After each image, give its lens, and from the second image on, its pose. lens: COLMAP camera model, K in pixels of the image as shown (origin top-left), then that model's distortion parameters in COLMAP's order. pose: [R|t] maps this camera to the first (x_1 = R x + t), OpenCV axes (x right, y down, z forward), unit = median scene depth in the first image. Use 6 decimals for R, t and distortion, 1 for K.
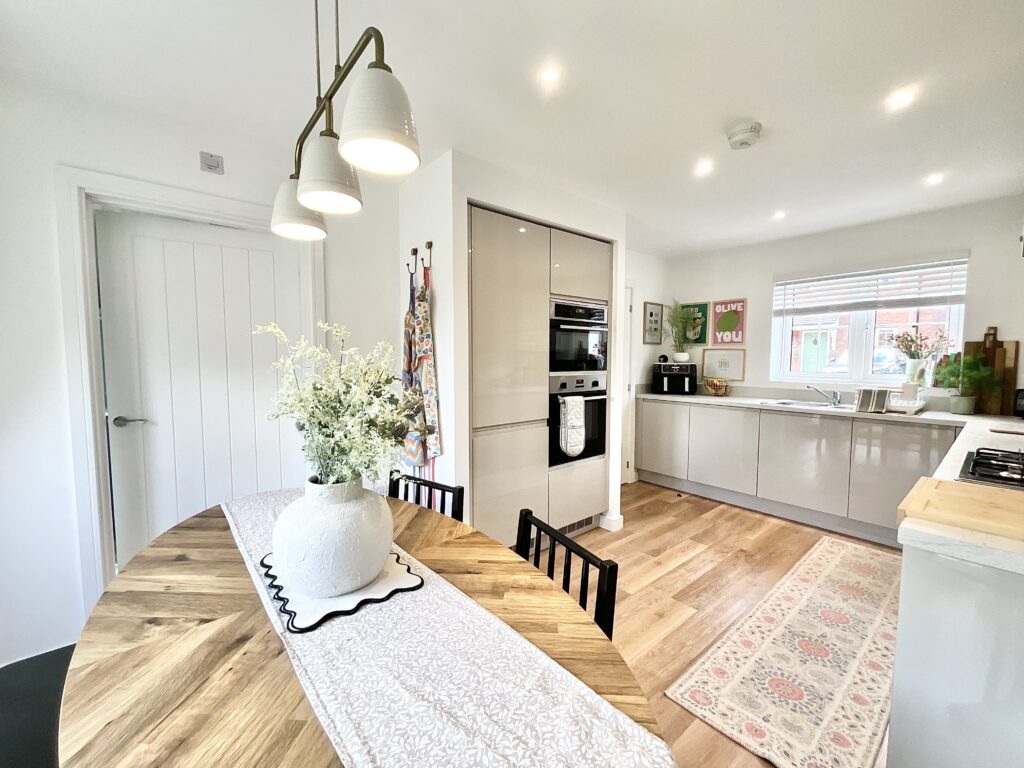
lens RADIAL K [[413.9, 0, 510.8], [0, 413.9, 385.7], [0, 0, 1]] dist [0.003541, -0.002057]
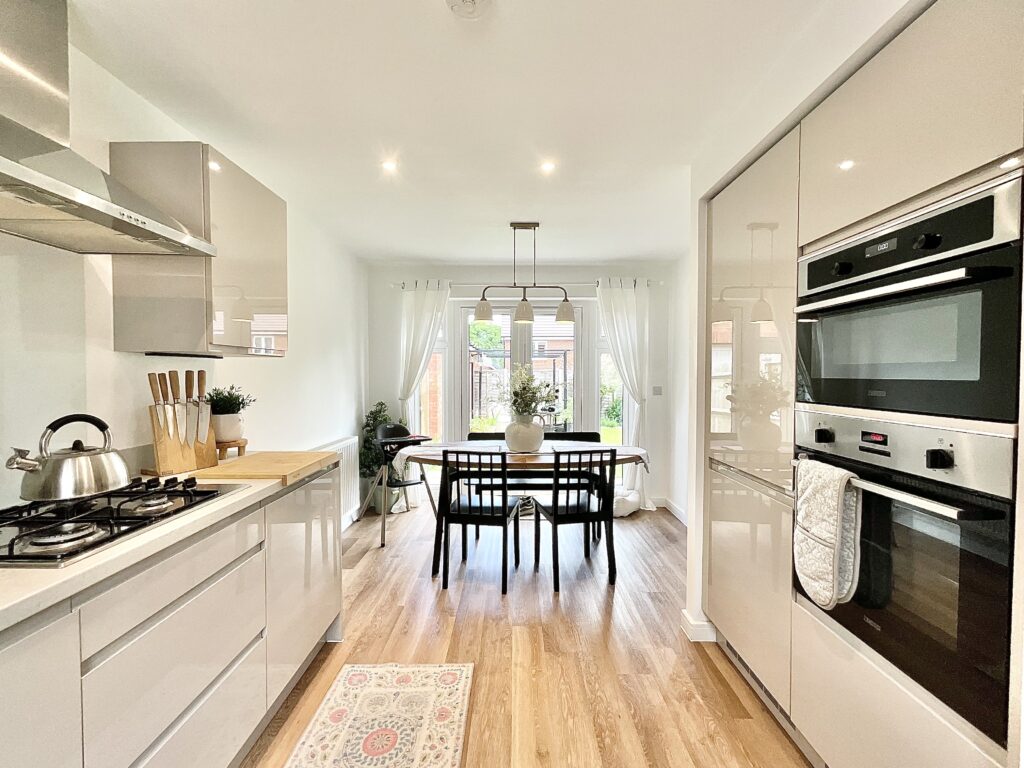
lens RADIAL K [[413.9, 0, 511.2], [0, 413.9, 384.2], [0, 0, 1]] dist [0.003541, -0.002057]
pose [[-0.640063, 0.016845, -0.768138, 0.651818], [-0.055832, 0.996097, 0.068367, -0.064322], [0.766291, 0.086646, -0.636624, 0.968724]]
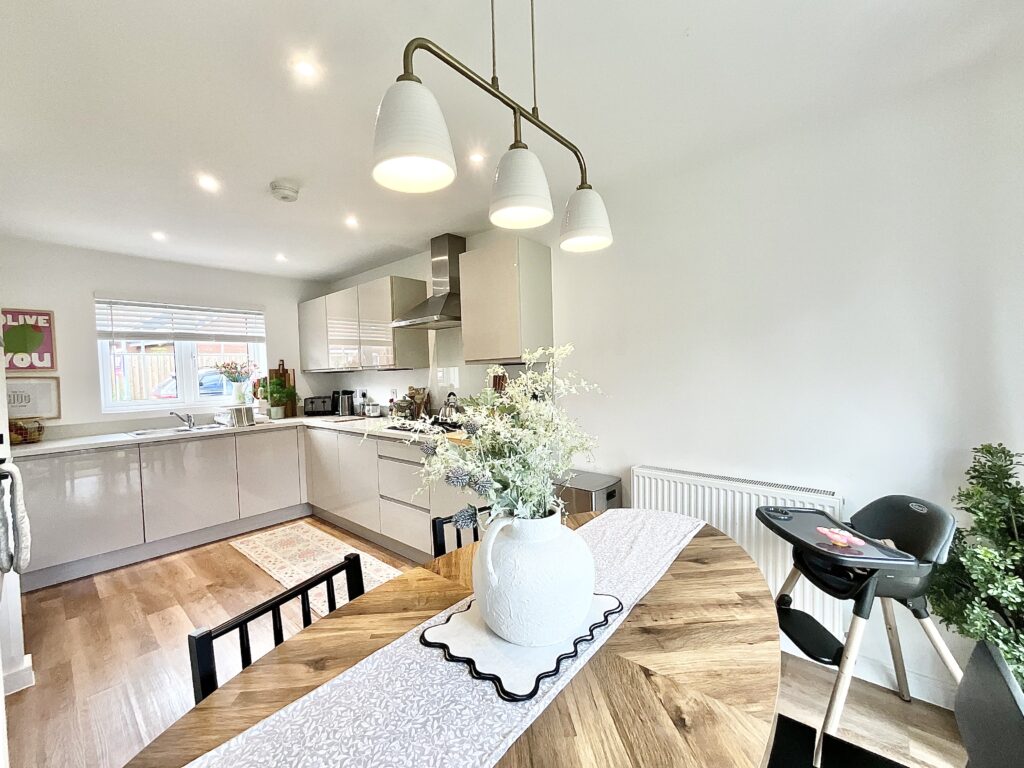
lens RADIAL K [[413.9, 0, 512.2], [0, 413.9, 384.8], [0, 0, 1]] dist [0.003541, -0.002057]
pose [[-0.165482, -0.029844, 0.985761, -0.465190], [0.097715, 0.994127, 0.046501, -0.036919], [-0.981360, 0.104019, -0.161594, 0.409009]]
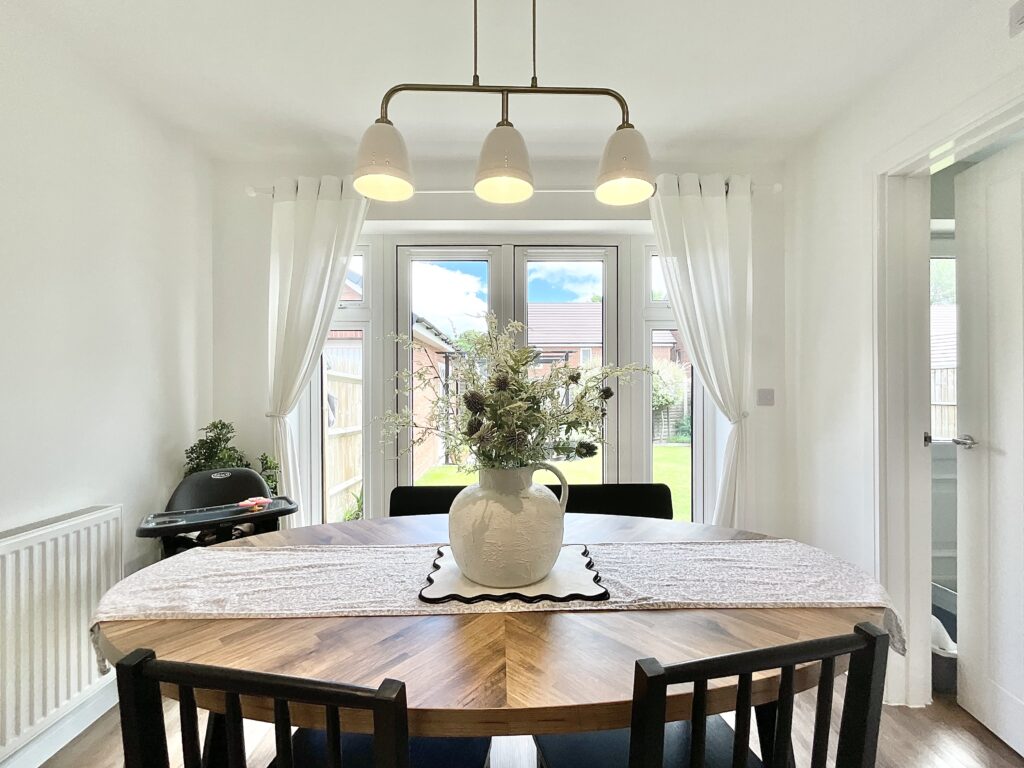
lens RADIAL K [[413.9, 0, 511.6], [0, 413.9, 387.8], [0, 0, 1]] dist [0.003541, -0.002057]
pose [[-0.629710, 0.003098, -0.776824, 0.114922], [-0.053530, 0.997442, 0.047370, -0.001954], [0.774984, 0.071413, -0.627933, 0.567866]]
